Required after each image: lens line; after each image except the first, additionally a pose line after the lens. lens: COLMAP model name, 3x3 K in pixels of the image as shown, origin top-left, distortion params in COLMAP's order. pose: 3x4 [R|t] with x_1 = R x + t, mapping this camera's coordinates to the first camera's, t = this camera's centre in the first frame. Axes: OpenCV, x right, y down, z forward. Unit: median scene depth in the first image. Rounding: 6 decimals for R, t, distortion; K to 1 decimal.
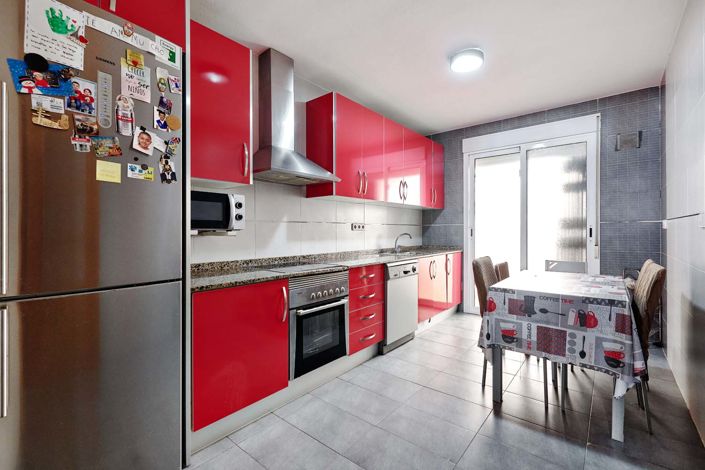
lens RADIAL K [[319.2, 0, 357.0], [0, 319.2, 233.1], [0, 0, 1]] dist [0.005048, -0.000359]
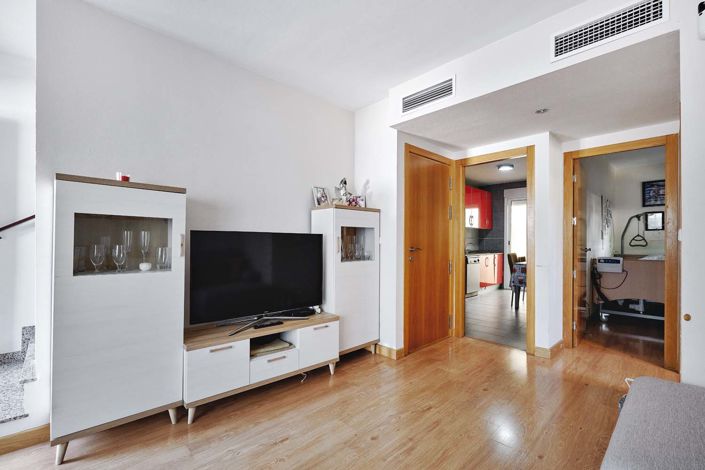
lens RADIAL K [[319.2, 0, 350.5], [0, 319.2, 245.9], [0, 0, 1]] dist [0.005048, -0.000359]
pose [[0.992151, 0.008135, -0.124778, -0.351728], [-0.006777, 0.999913, 0.011308, 0.001856], [0.124859, -0.010373, 0.992120, -1.050261]]
